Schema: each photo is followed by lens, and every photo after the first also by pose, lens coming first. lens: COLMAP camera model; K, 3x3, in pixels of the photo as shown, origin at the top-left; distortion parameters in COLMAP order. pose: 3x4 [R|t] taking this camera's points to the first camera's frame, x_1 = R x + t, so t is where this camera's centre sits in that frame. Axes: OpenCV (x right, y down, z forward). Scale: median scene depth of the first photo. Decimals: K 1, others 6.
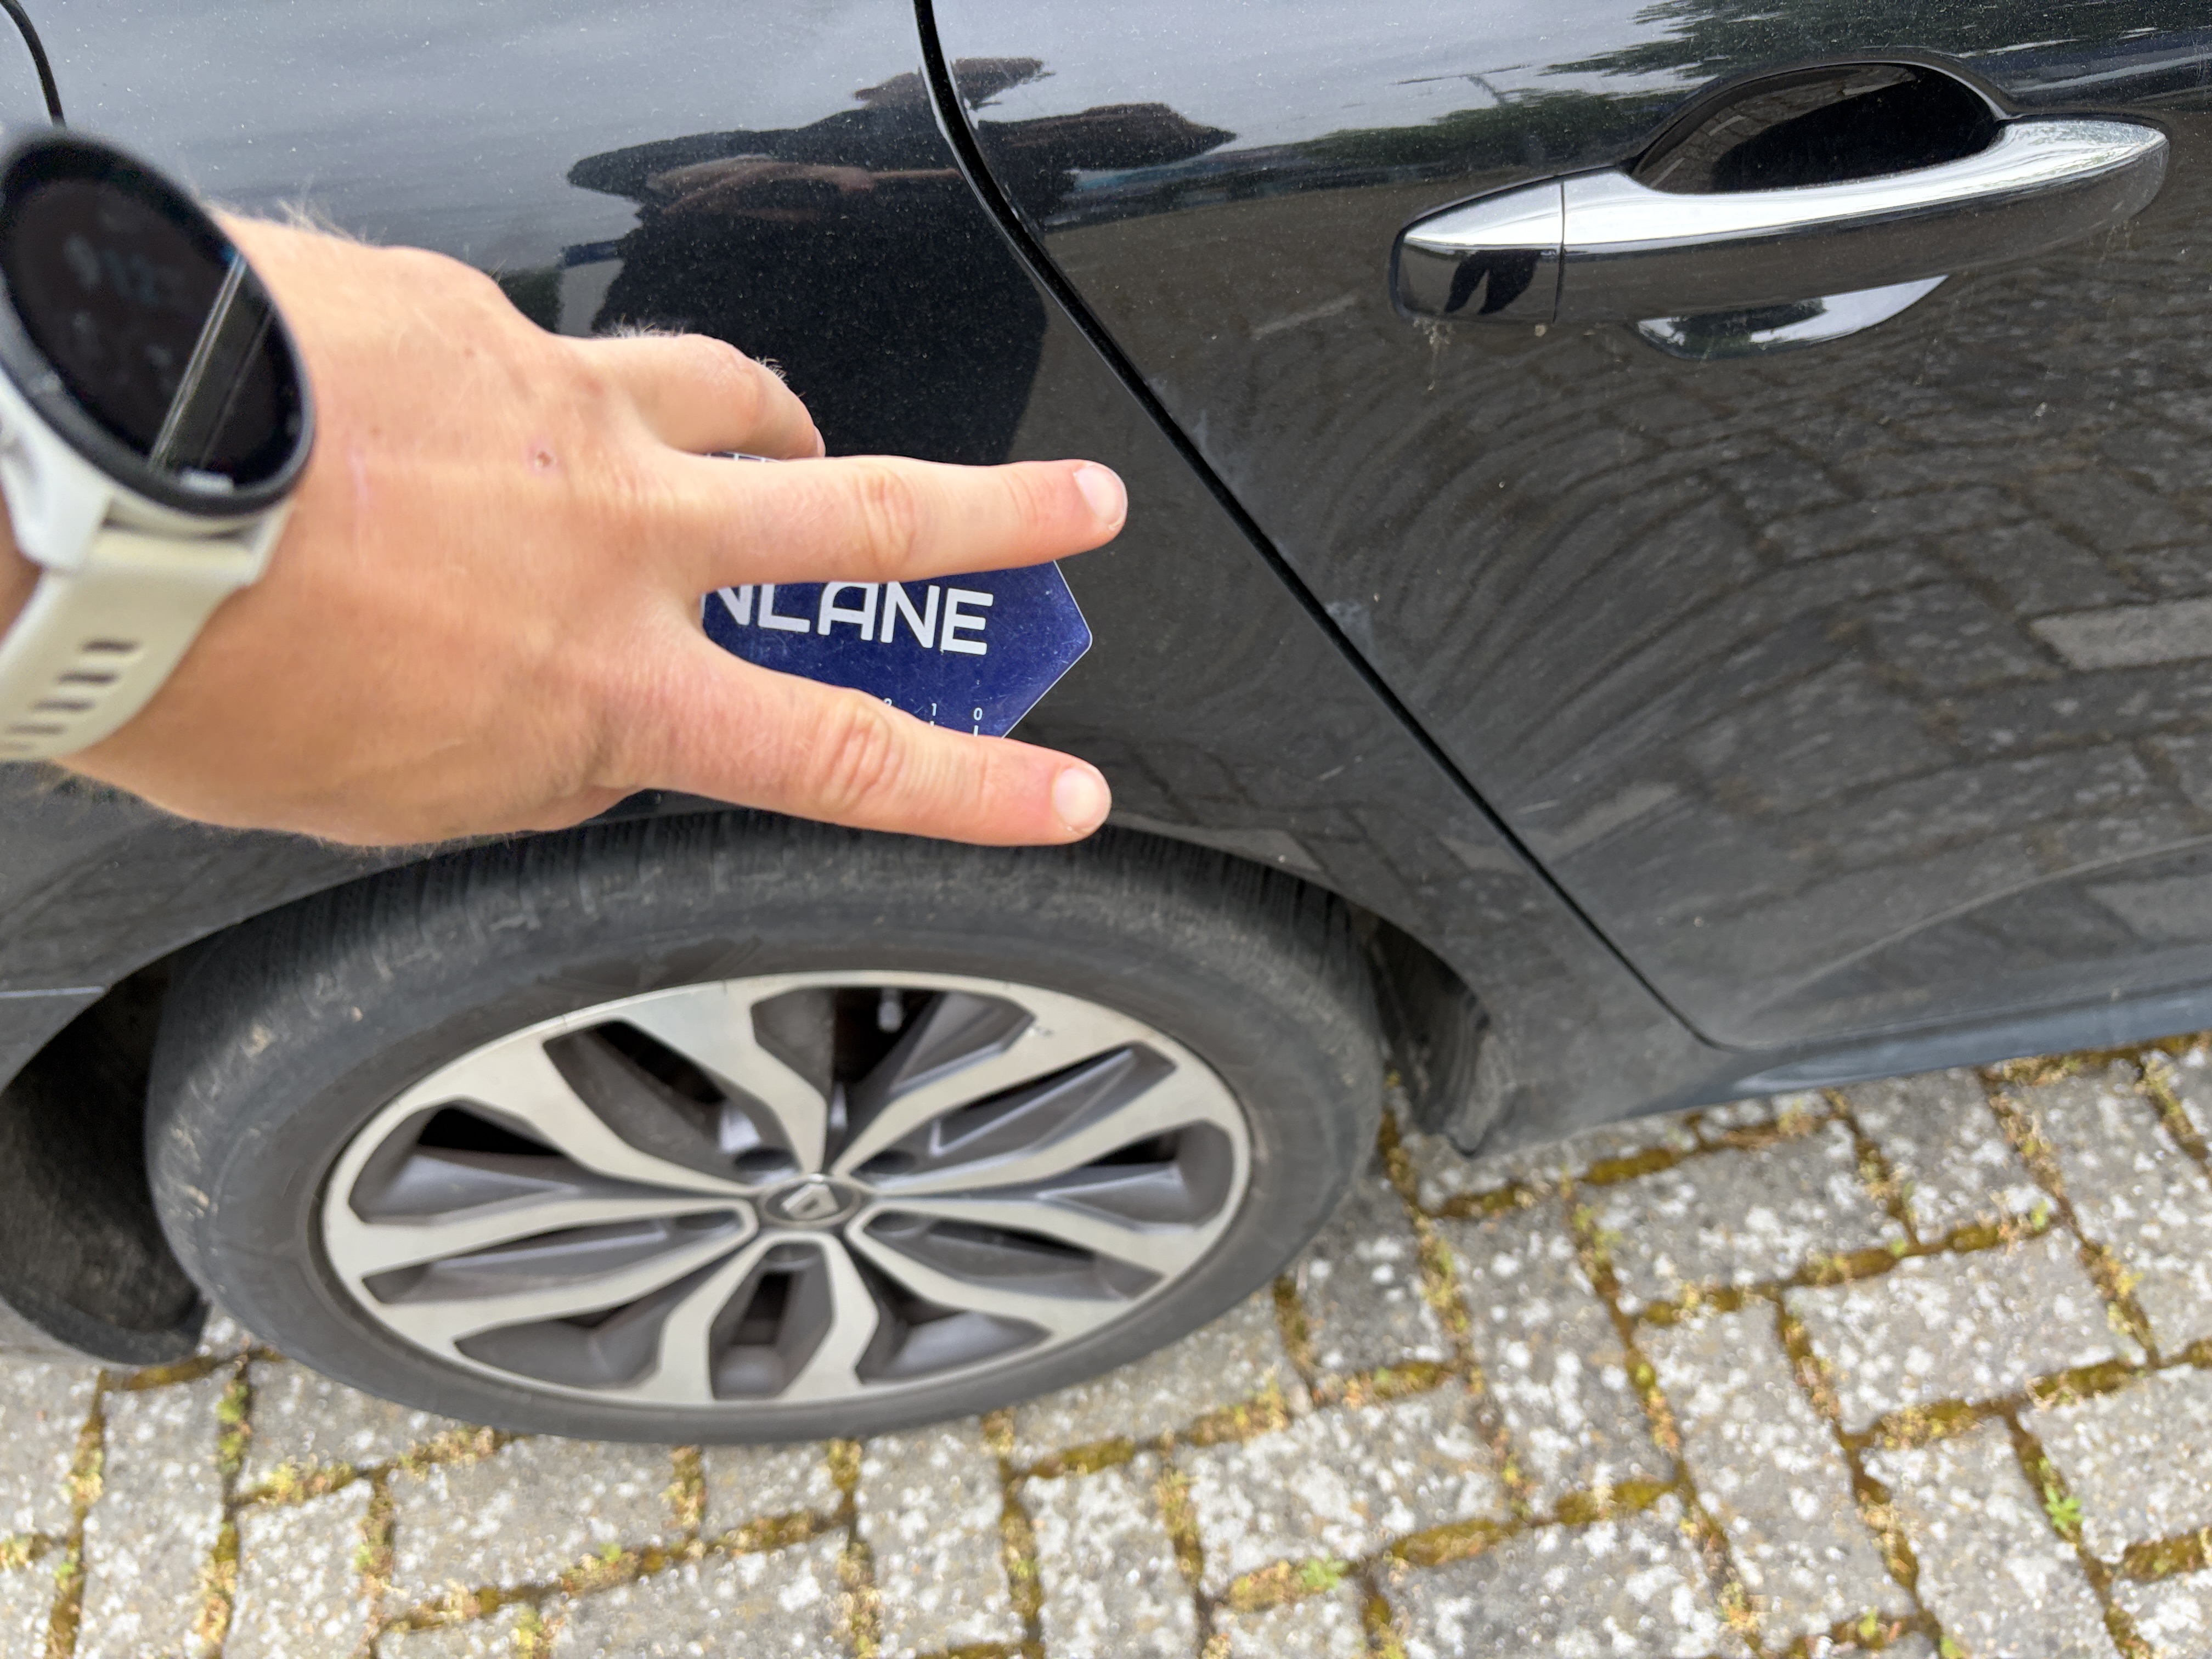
lens RADIAL K [[1700.5, 0, 1117.1], [0, 1700.5, 843.3], [0, 0, 1]] dist [0.064802, -0.082161]
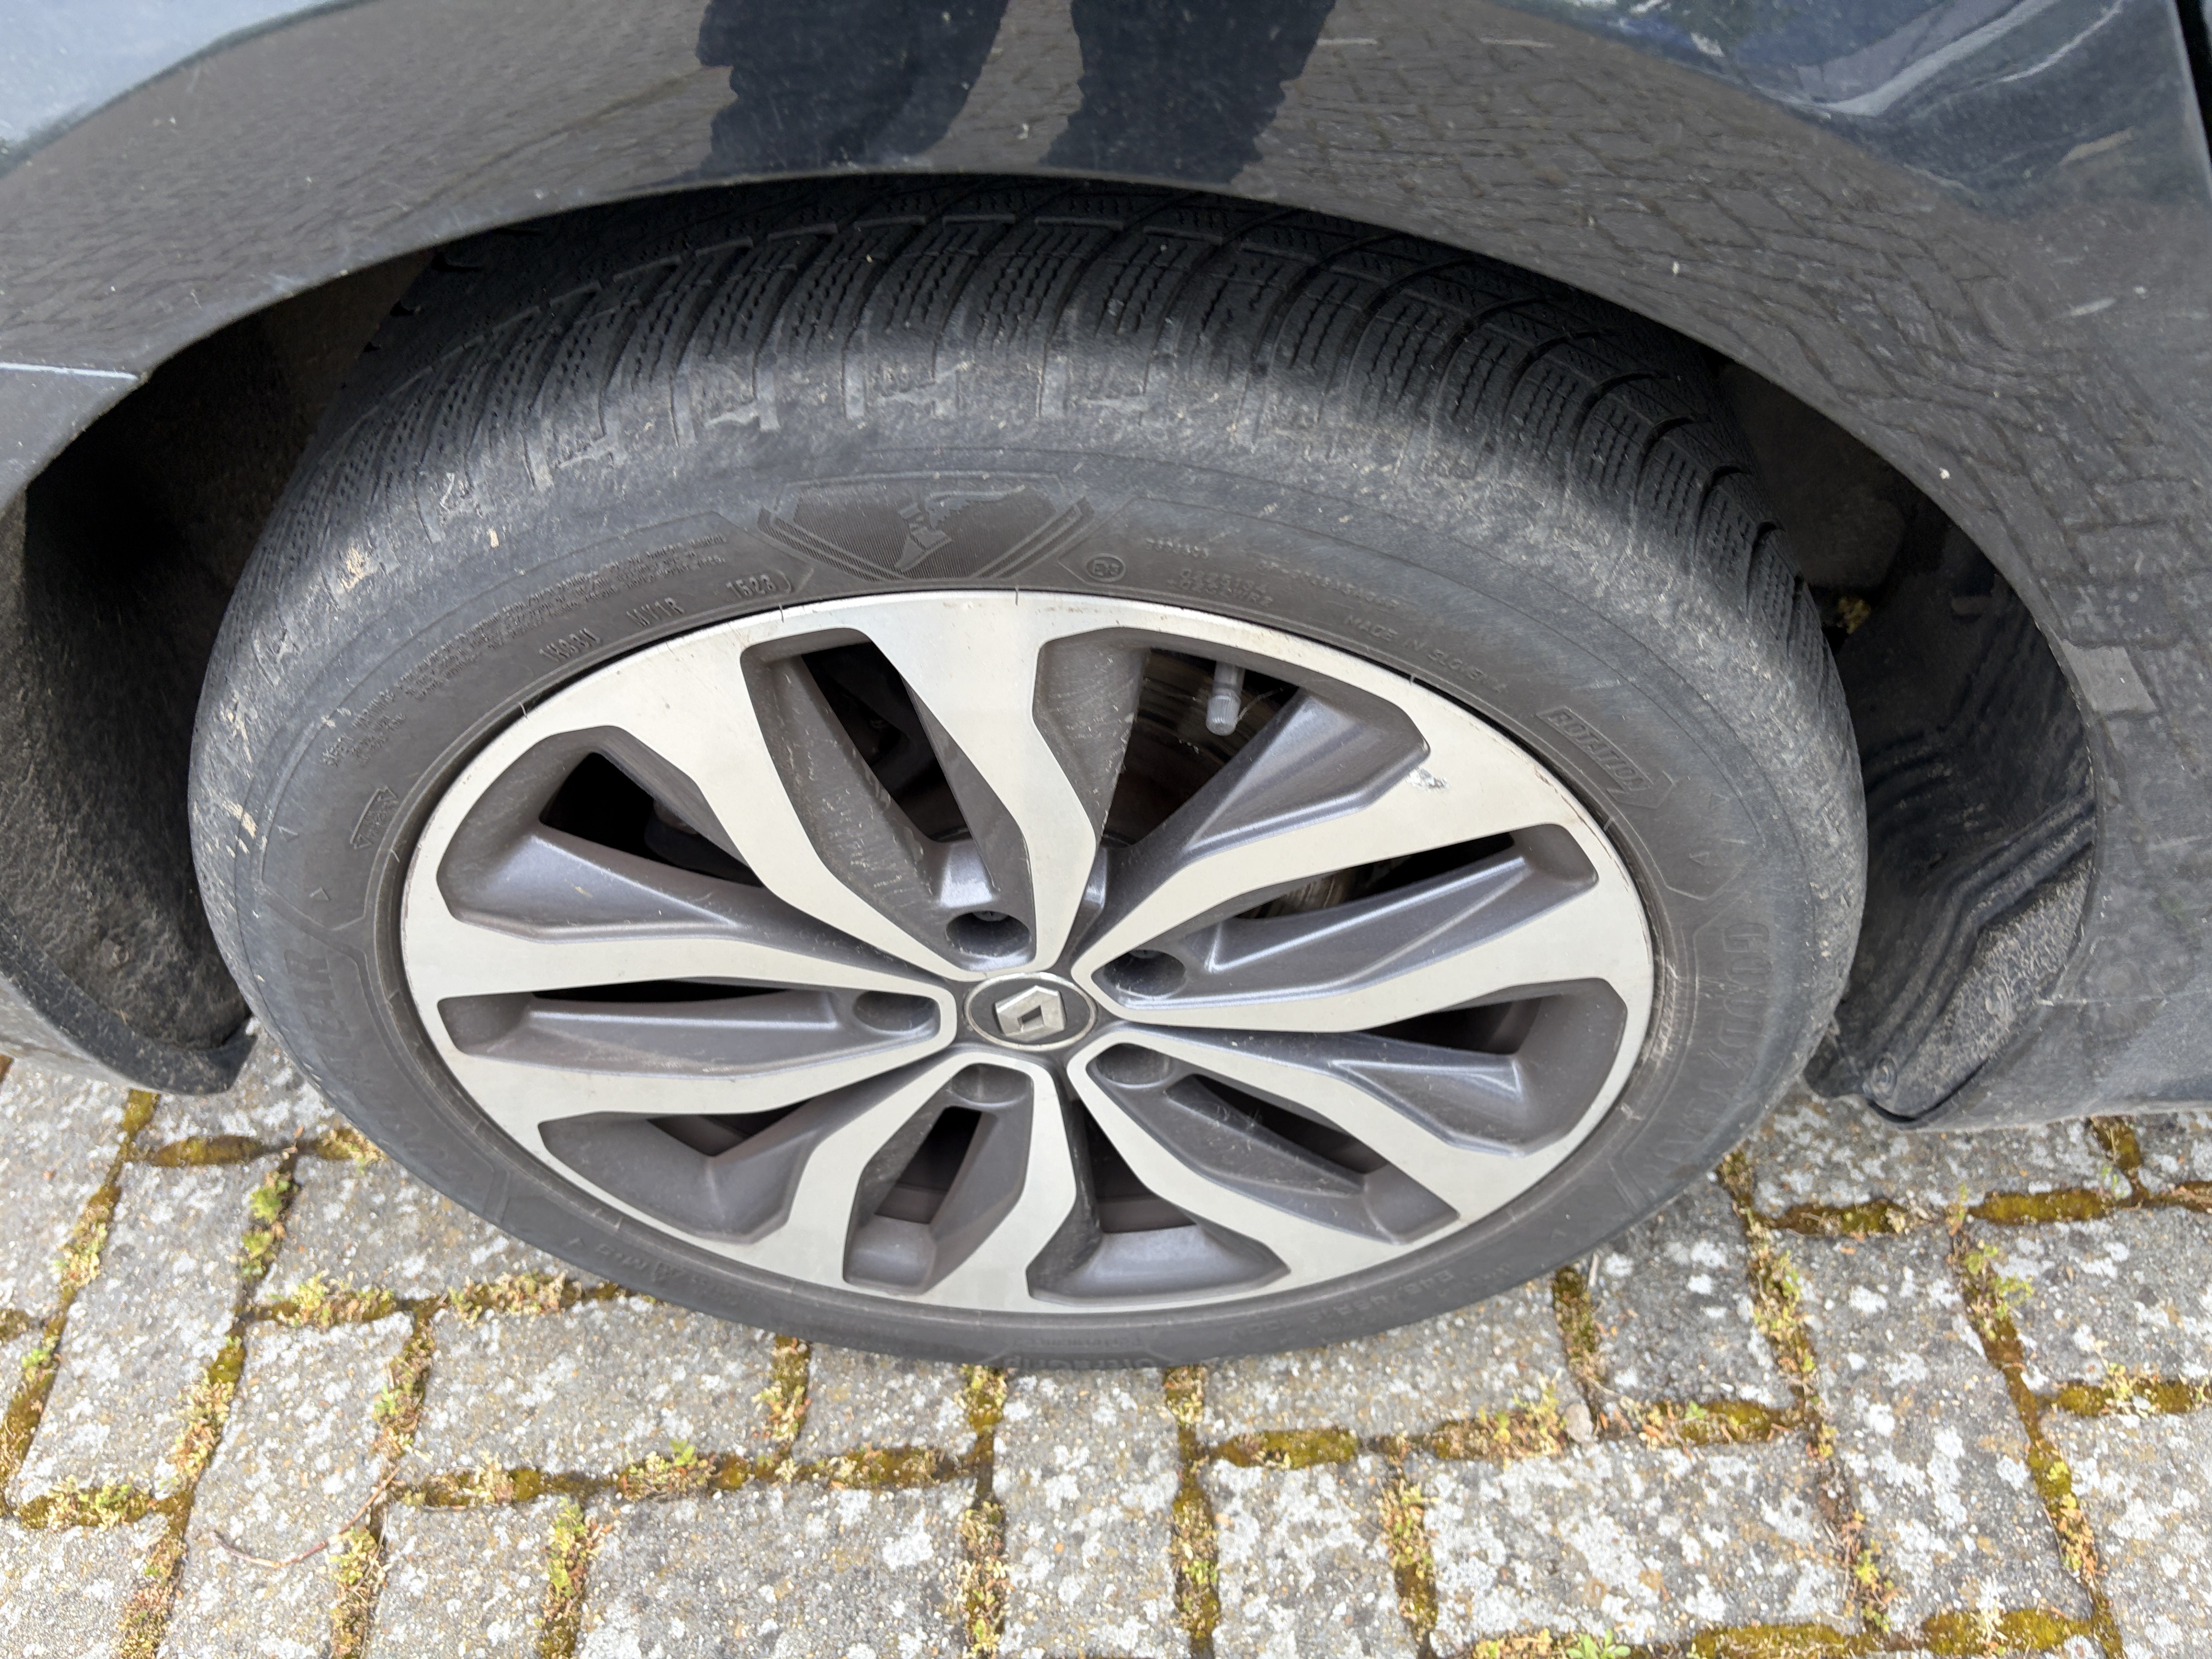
lens RADIAL K [[1682.9, 0, 1106.0], [0, 1682.9, 829.5], [0, 0, 1]] dist [0.031347, -0.007932]
pose [[0.984866, 0.152561, -0.082247, -0.081193], [-0.155950, 0.987092, -0.036464, 0.125299], [0.075622, 0.048739, 0.995945, 0.220859]]
